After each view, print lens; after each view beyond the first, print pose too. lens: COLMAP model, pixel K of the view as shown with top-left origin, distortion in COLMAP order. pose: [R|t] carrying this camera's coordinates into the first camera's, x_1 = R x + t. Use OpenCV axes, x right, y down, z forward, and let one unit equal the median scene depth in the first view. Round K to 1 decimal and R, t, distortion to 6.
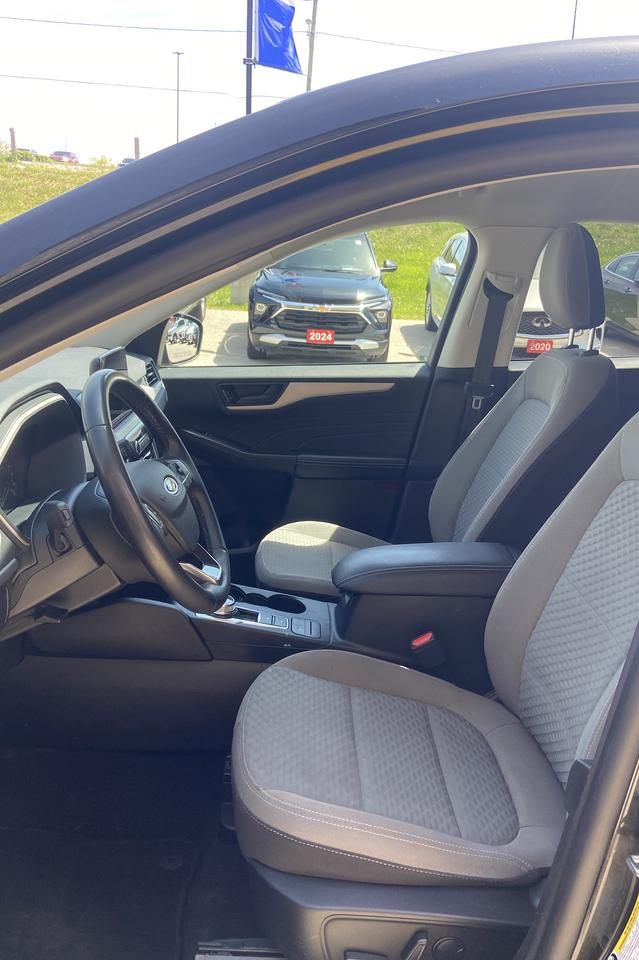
lens RADIAL K [[779.2, 0, 319.5], [0, 779.2, 480.0], [0, 0, 1]] dist [0.093549, -0.129726]
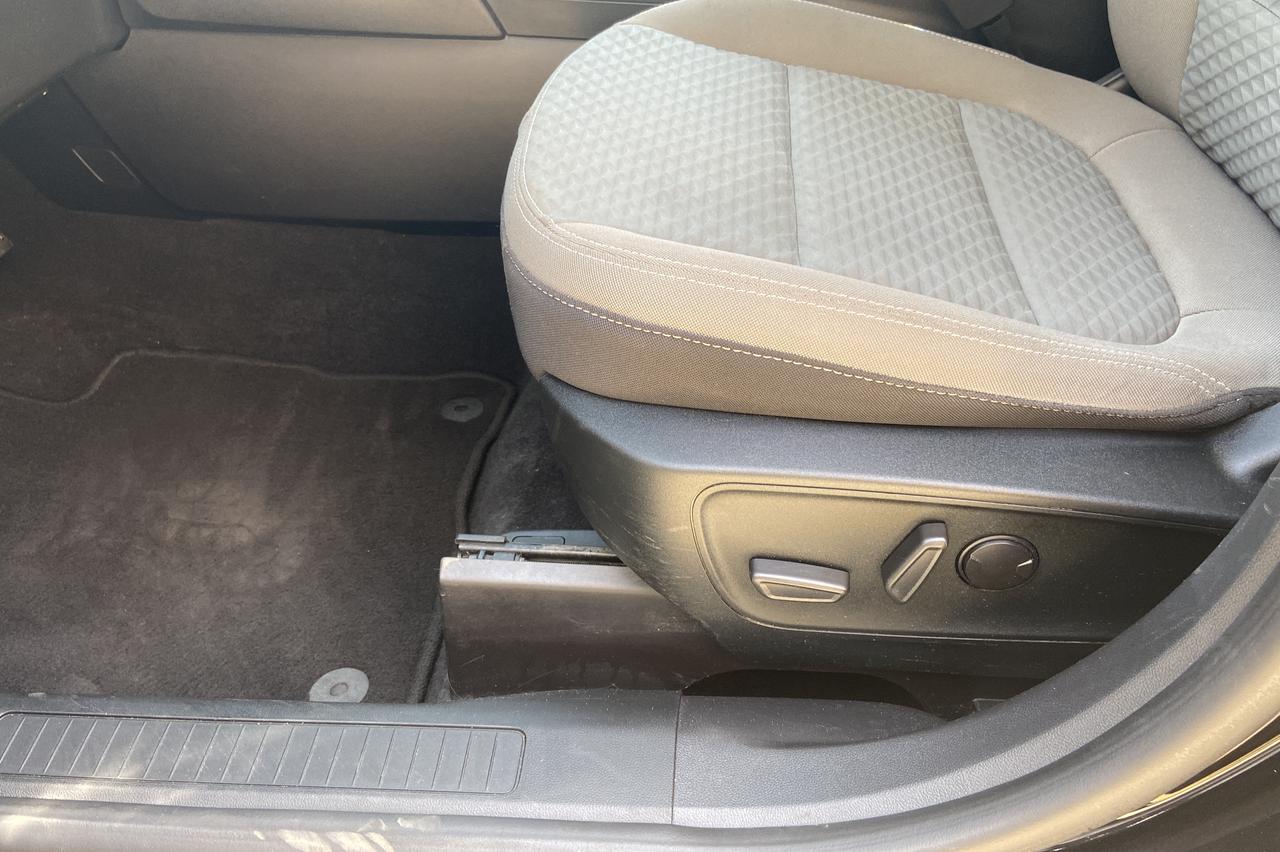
lens RADIAL K [[921.2, 0, 640.0], [0, 921.2, 426.0], [0, 0, 1]] dist [0.067645, -0.095490]
pose [[0.986681, 0.000419, -0.162669, 0.049181], [0.063040, 0.920866, 0.384748, 0.286083], [0.149958, -0.389879, 0.908574, 0.485271]]
